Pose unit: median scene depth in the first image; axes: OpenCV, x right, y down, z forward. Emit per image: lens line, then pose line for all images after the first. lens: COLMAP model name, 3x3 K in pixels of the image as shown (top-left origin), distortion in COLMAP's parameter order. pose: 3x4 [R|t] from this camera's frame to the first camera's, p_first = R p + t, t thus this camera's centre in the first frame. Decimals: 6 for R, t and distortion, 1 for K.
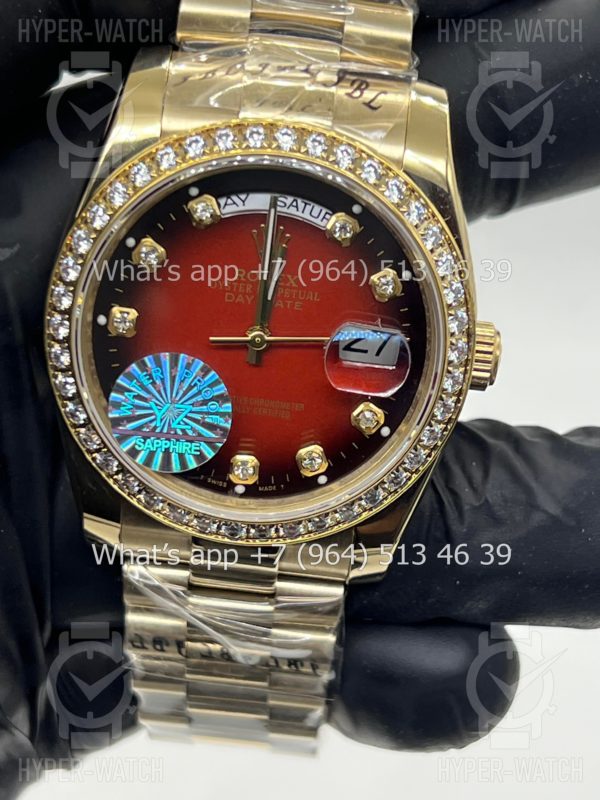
lens RADIAL K [[1962.1, 0, 294.5], [0, 1962.1, 406.1], [0, 0, 1]] dist [0.317766, 0.000000]
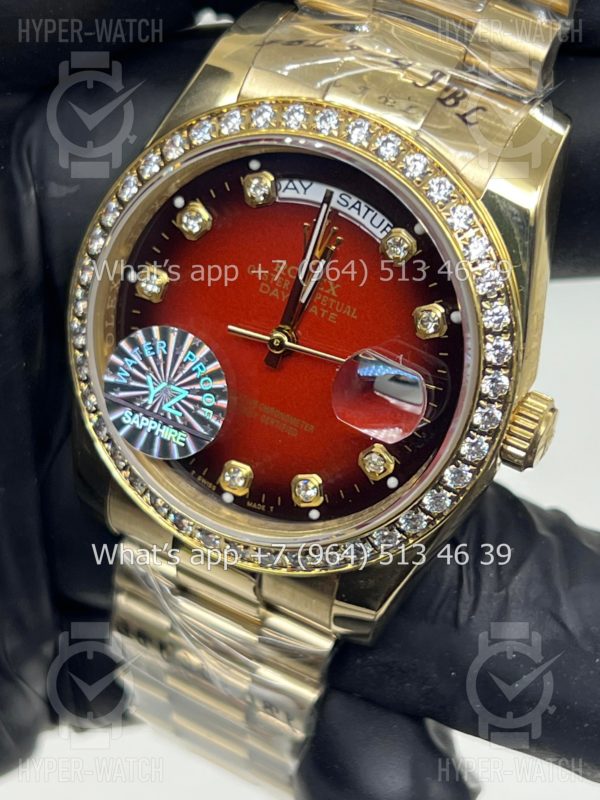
lens RADIAL K [[1962.1, 0, 293.1], [0, 1962.1, 402.8], [0, 0, 1]] dist [0.317766, 0.000000]
pose [[0.920293, 0.276636, -0.276646, 0.242289], [-0.278699, 0.959823, 0.032668, -0.038199], [0.274568, 0.047037, 0.960417, 0.141635]]
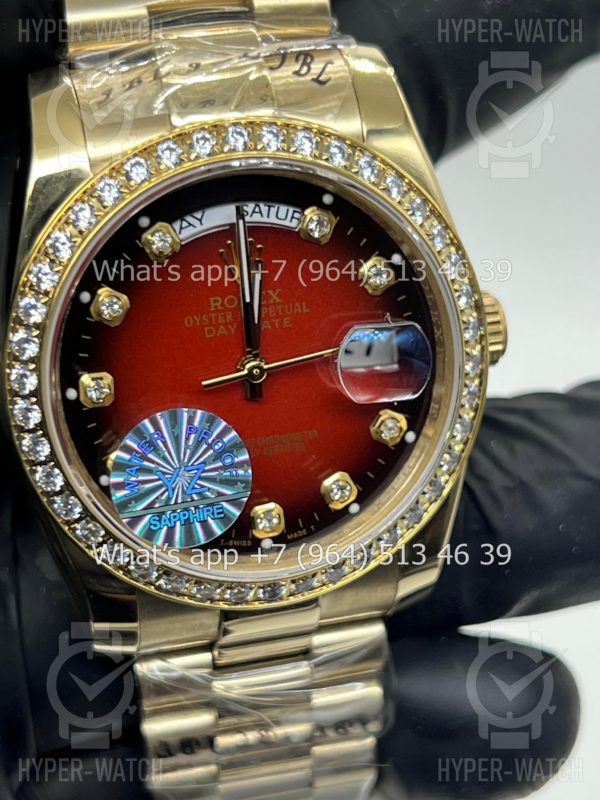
lens RADIAL K [[1962.1, 0, 298.1], [0, 1962.1, 399.6], [0, 0, 1]] dist [0.317766, 0.000000]
pose [[0.945711, -0.247596, 0.210538, -0.185721], [0.248902, 0.968307, 0.020707, -0.034711], [-0.208992, 0.032820, 0.977366, 0.147540]]
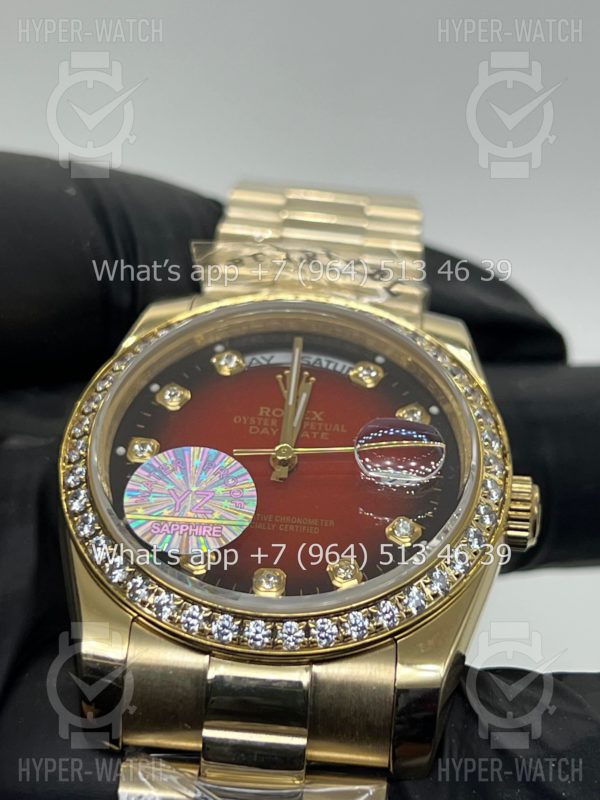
lens RADIAL K [[1962.1, 0, 302.3], [0, 1962.1, 400.3], [0, 0, 1]] dist [0.317766, 0.000000]
pose [[0.999802, -0.006836, 0.018703, -0.027196], [0.018736, 0.641051, -0.767270, 0.680693], [-0.006744, 0.767468, 0.641052, 0.365553]]
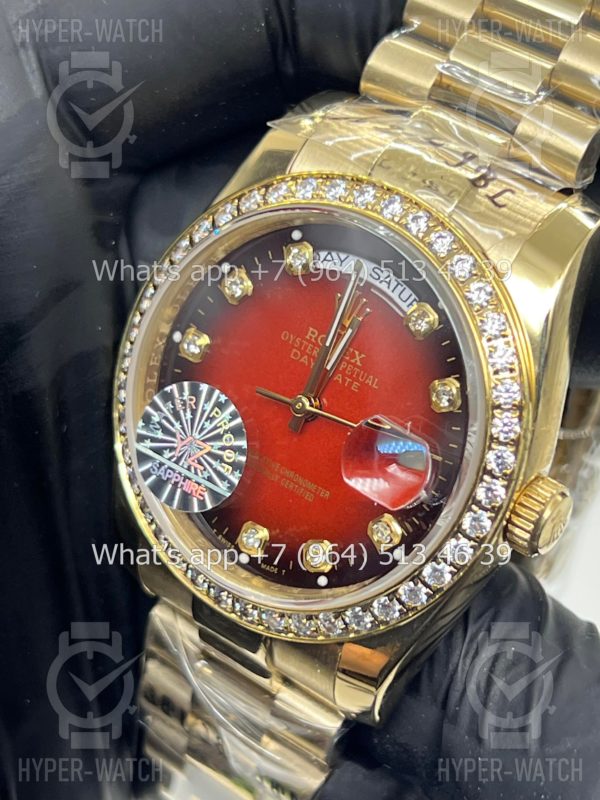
lens RADIAL K [[1962.1, 0, 301.6], [0, 1962.1, 395.7], [0, 0, 1]] dist [0.317766, 0.000000]
pose [[0.839479, 0.317604, -0.440911, 0.383031], [-0.370802, 0.927952, -0.037556, -0.003809], [0.397216, 0.195018, 0.896765, 0.175613]]
